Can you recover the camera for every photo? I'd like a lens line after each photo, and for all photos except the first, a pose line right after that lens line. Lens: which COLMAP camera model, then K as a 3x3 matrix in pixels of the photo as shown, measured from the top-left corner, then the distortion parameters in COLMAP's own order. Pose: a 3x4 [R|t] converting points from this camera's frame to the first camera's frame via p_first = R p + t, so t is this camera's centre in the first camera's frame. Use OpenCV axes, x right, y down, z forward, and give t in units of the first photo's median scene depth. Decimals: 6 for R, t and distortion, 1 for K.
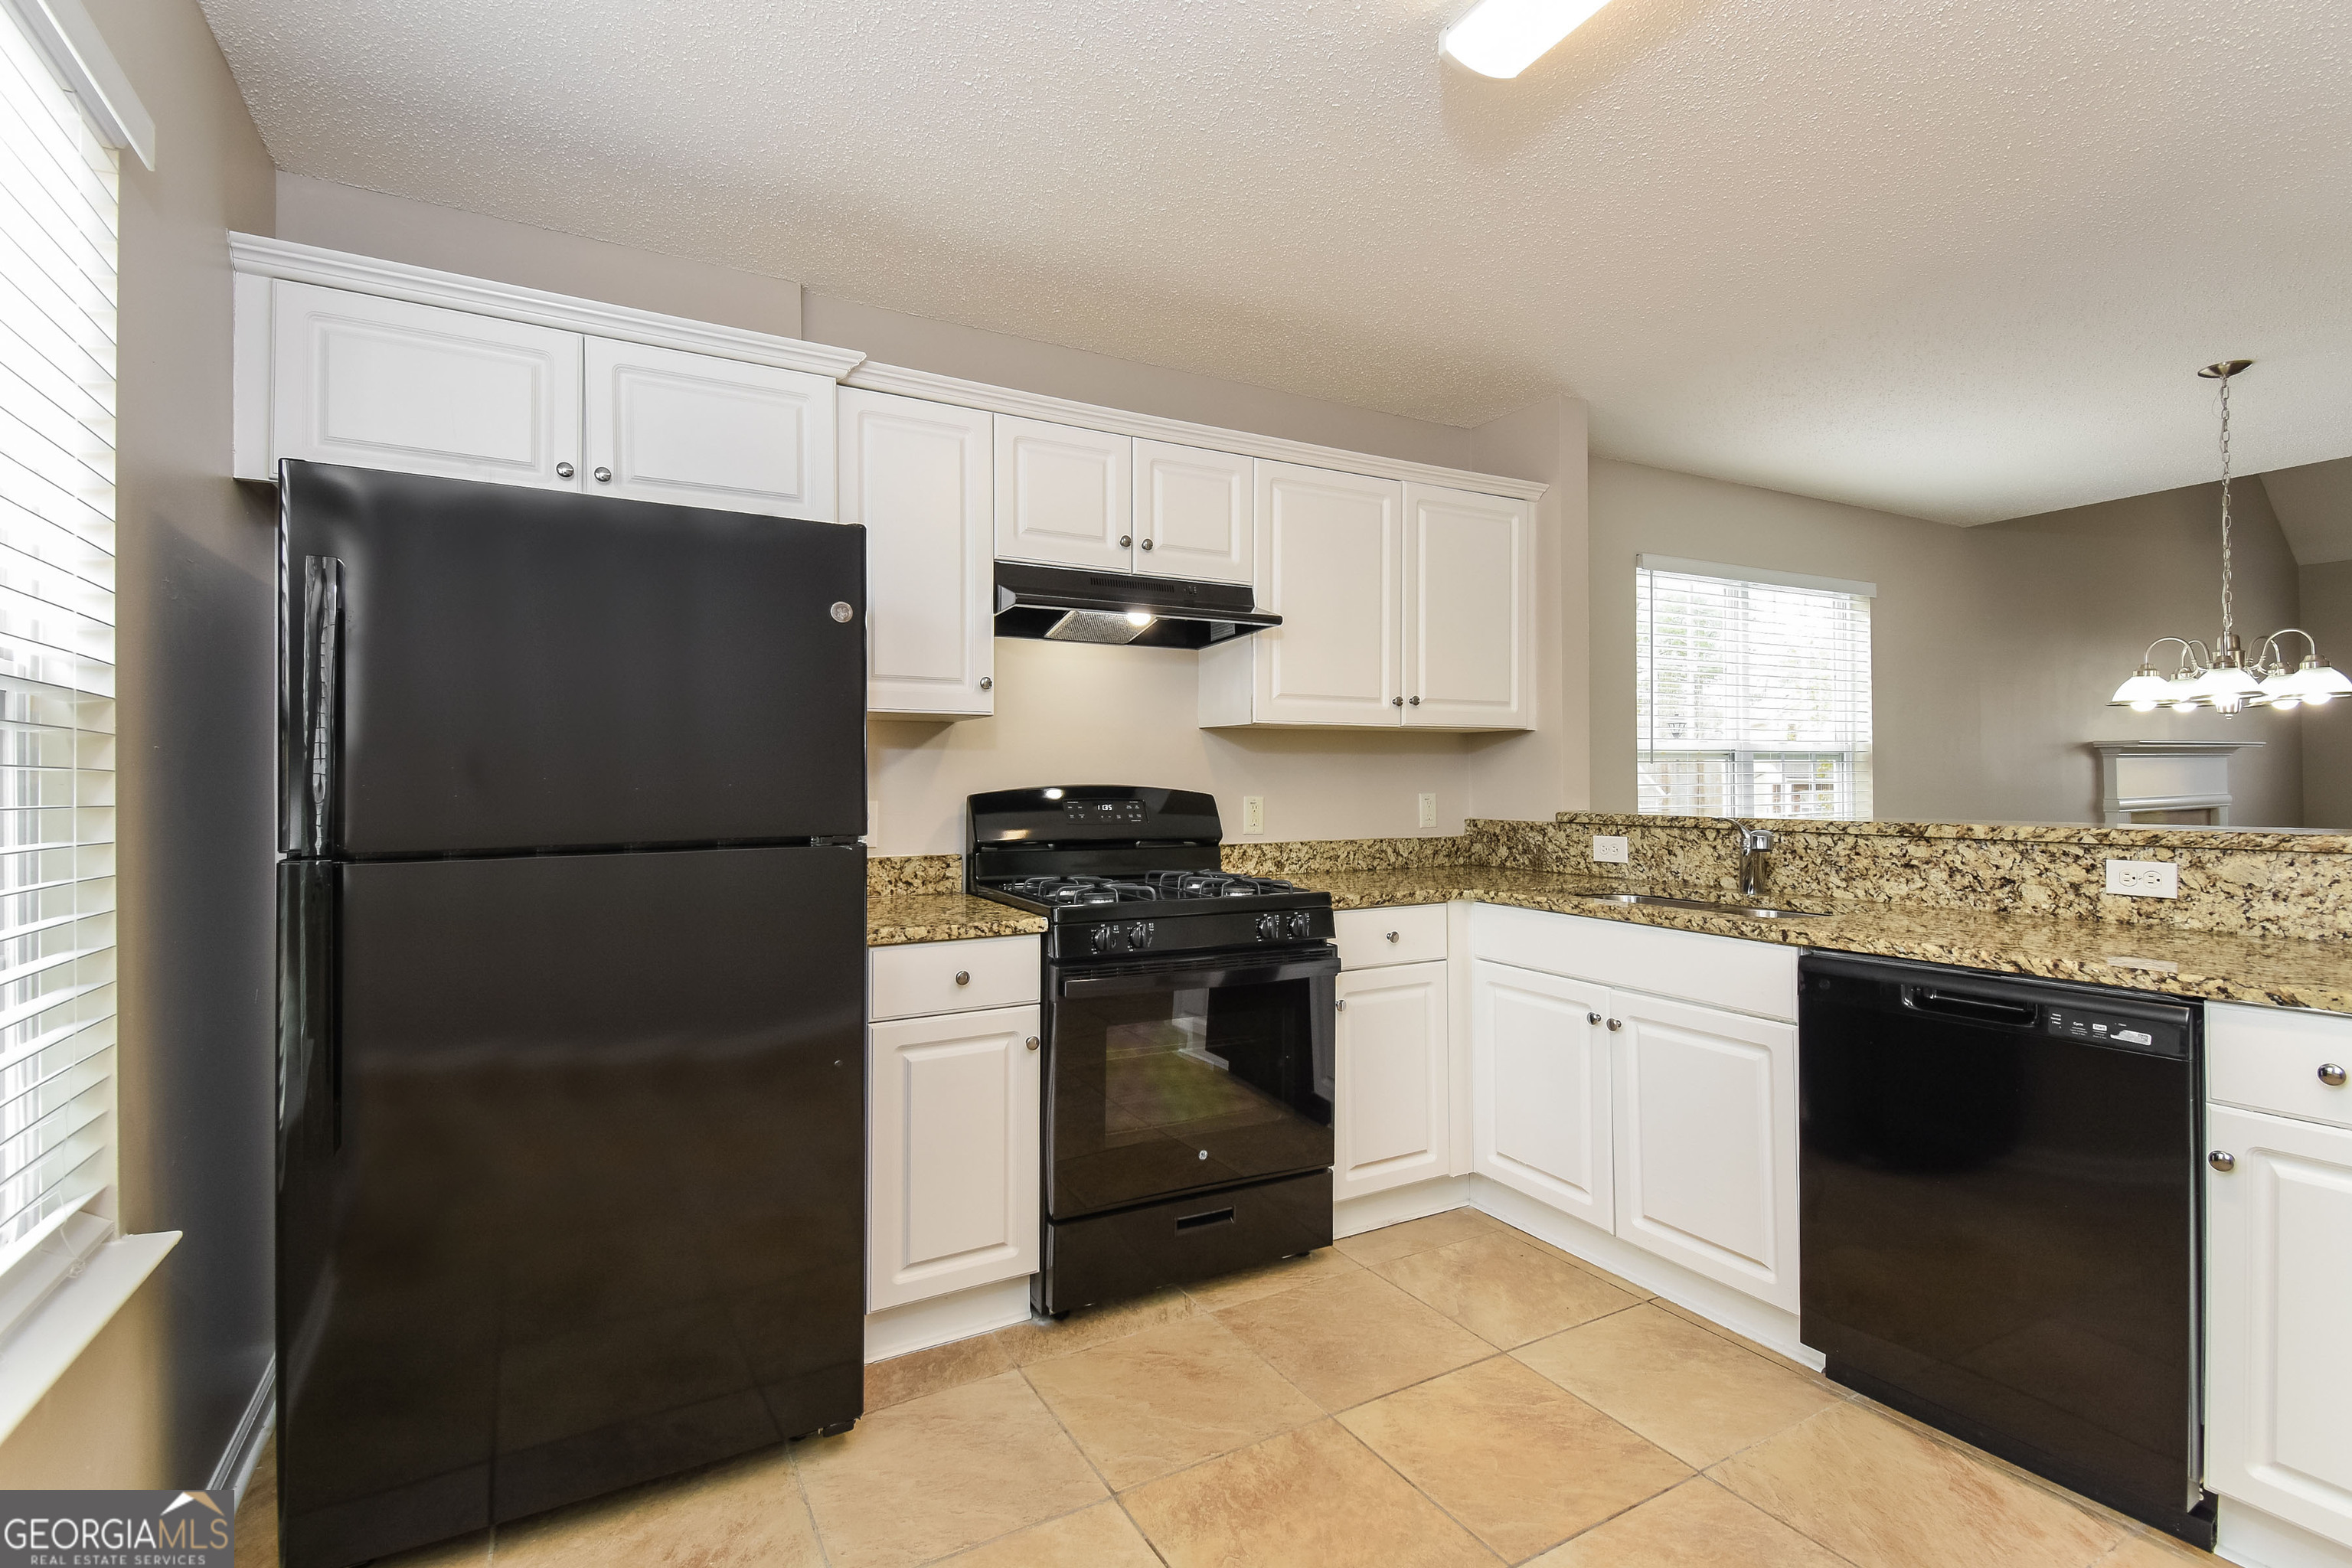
lens RADIAL K [[1080.2, 0, 1162.7], [0, 1080.2, 768.6], [0, 0, 1]] dist [0.041485, -0.029060]
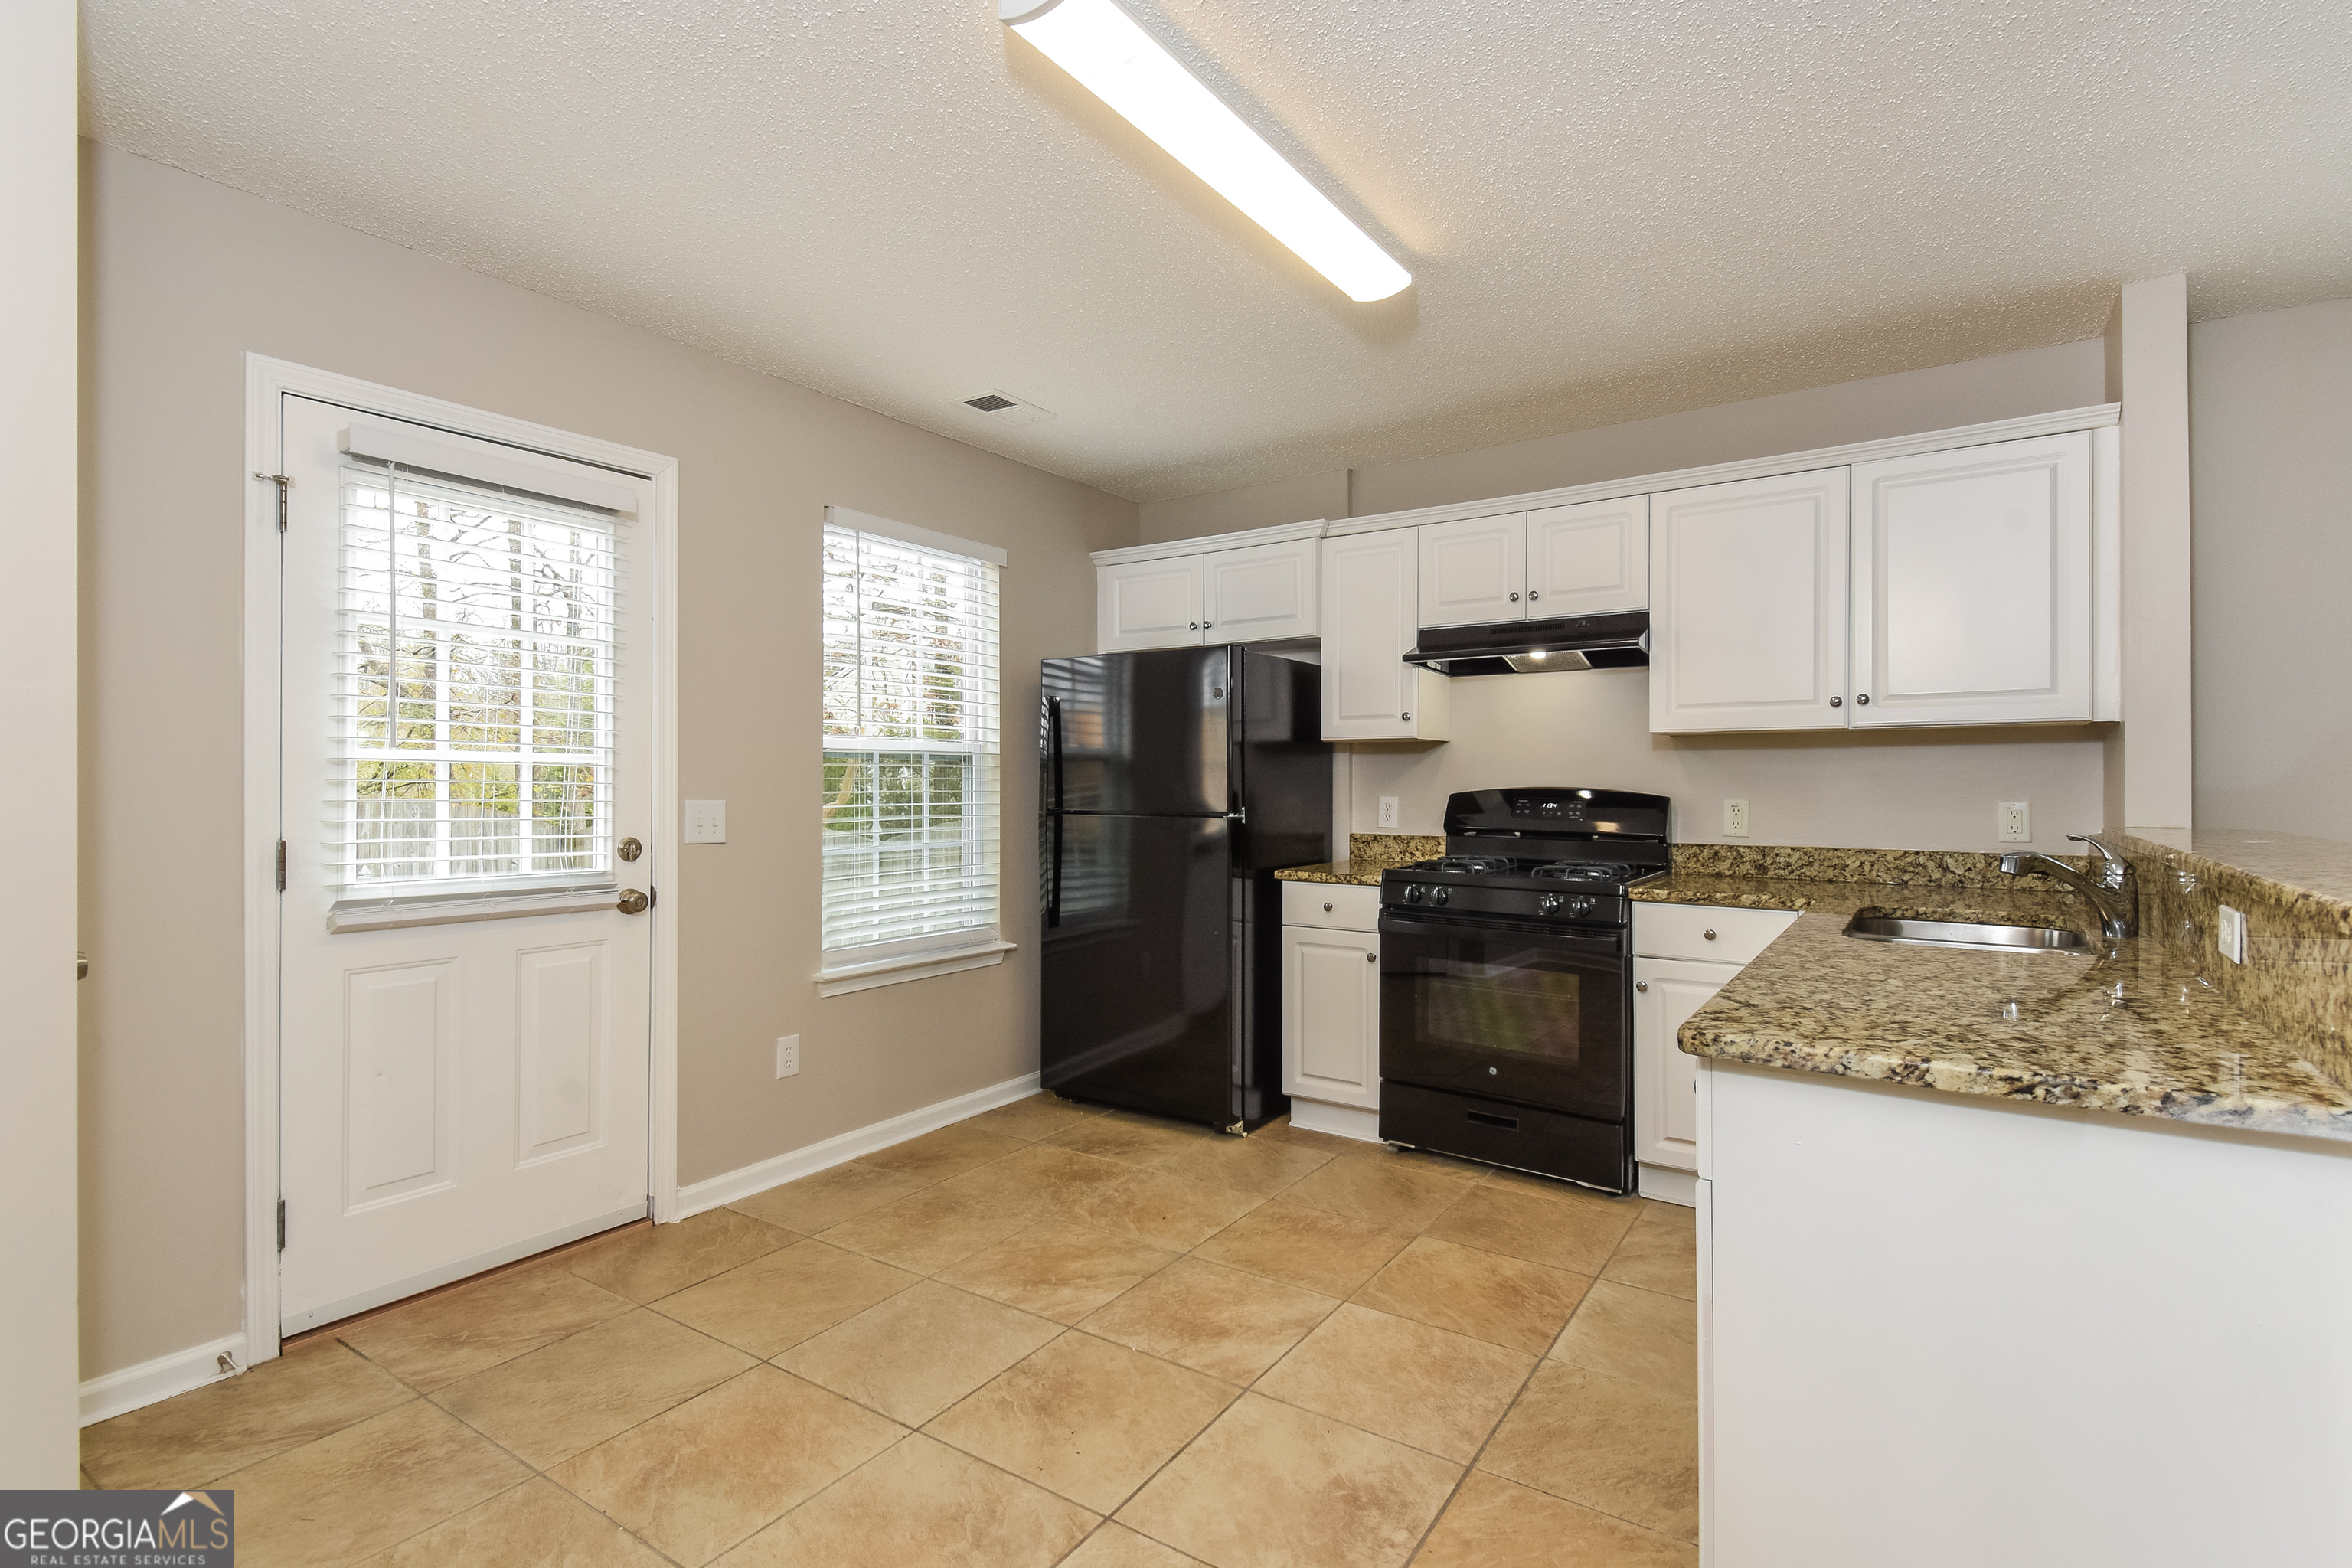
lens RADIAL K [[1080.2, 0, 1162.7], [0, 1080.2, 768.6], [0, 0, 1]] dist [0.041485, -0.029060]
pose [[0.443117, -0.006783, -0.896438, 1.036340], [0.008734, 0.999957, -0.003248, -0.007309], [0.896421, -0.006390, 0.443157, 0.066105]]
